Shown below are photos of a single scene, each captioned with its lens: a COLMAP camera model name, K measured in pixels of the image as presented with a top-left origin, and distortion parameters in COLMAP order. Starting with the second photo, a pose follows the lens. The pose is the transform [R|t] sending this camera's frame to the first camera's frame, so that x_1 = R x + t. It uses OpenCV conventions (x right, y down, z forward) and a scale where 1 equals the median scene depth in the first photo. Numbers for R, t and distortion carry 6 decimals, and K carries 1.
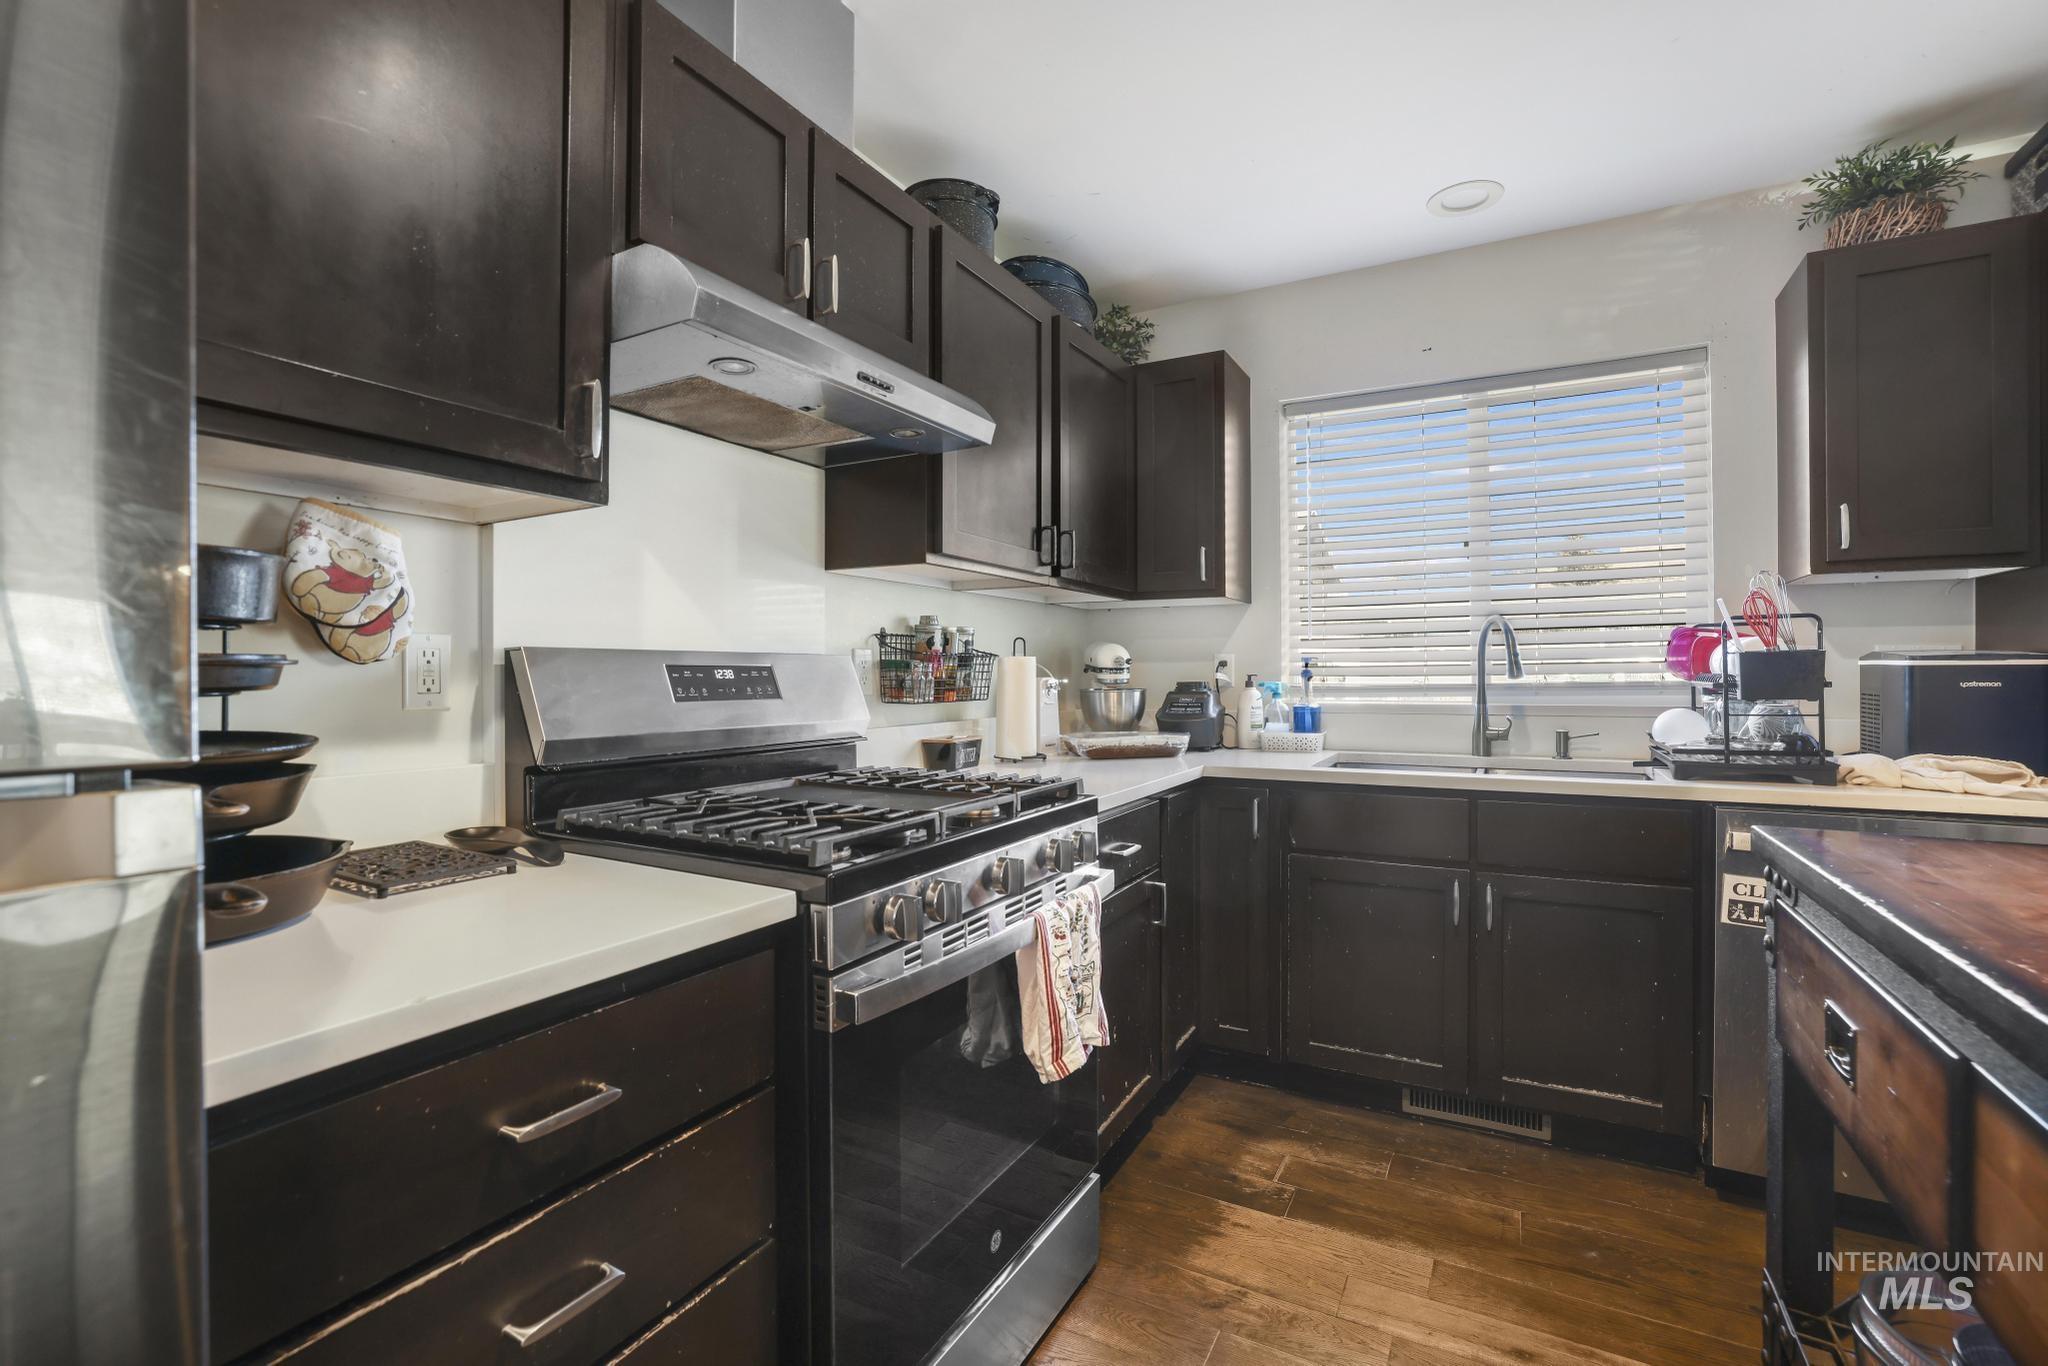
lens RADIAL K [[894.2, 0, 1013.4], [0, 894.2, 672.4], [0, 0, 1]] dist [-0.057849, 0.019862]
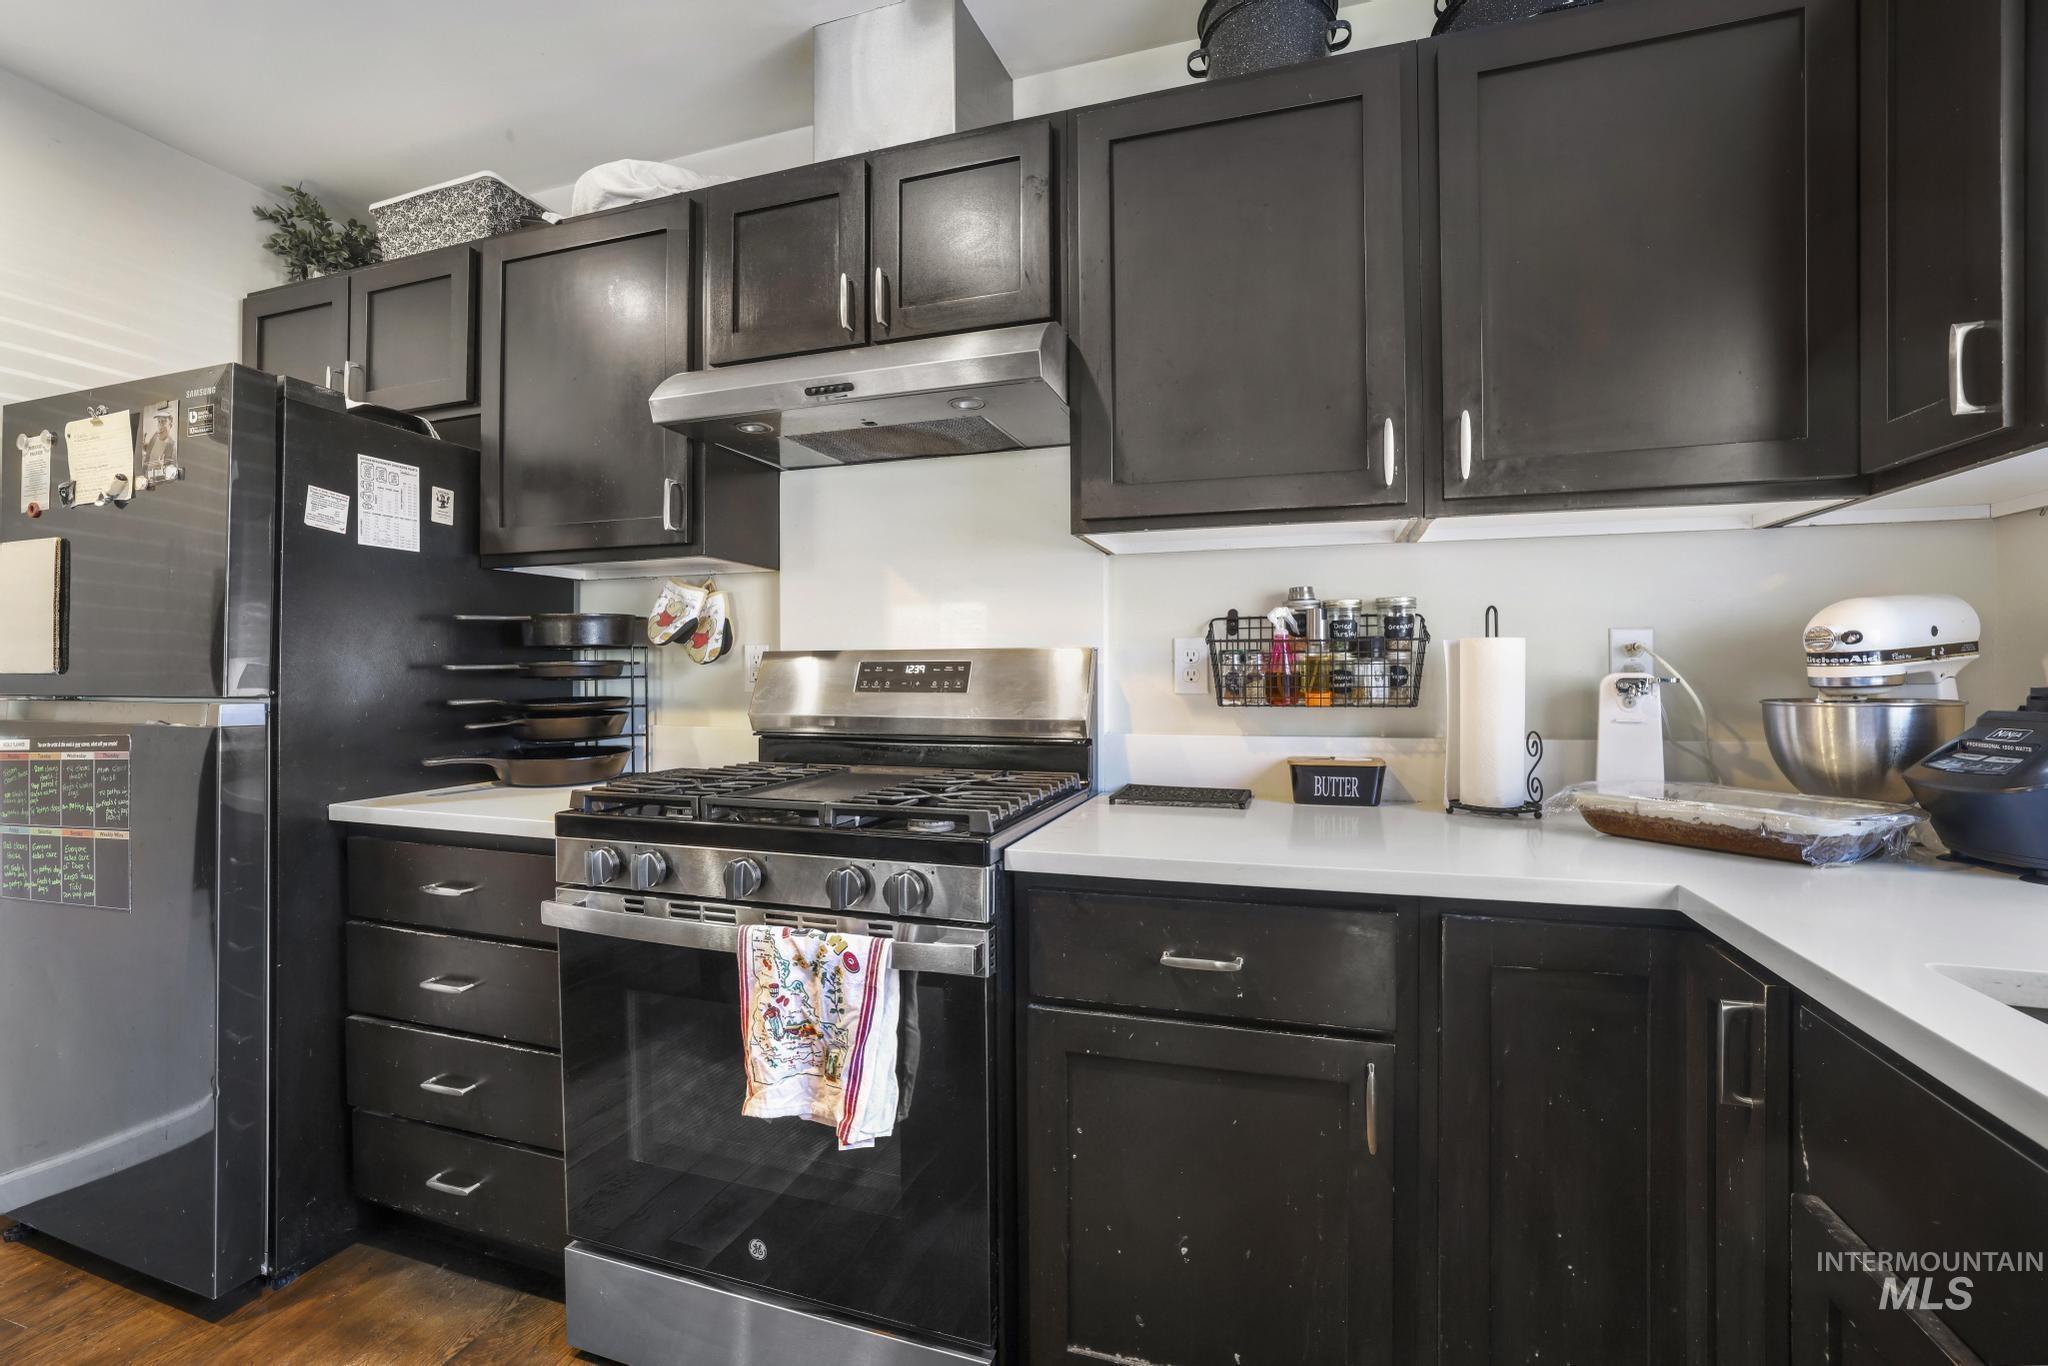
lens RADIAL K [[903.4, 0, 1005.4], [0, 903.4, 672.2], [0, 0, 1]] dist [-0.051879, 0.021050]
pose [[0.184293, 0.006465, -0.982850, 0.778152], [0.007242, 0.999942, 0.007935, -0.002471], [0.982845, -0.008580, 0.184235, 0.850861]]
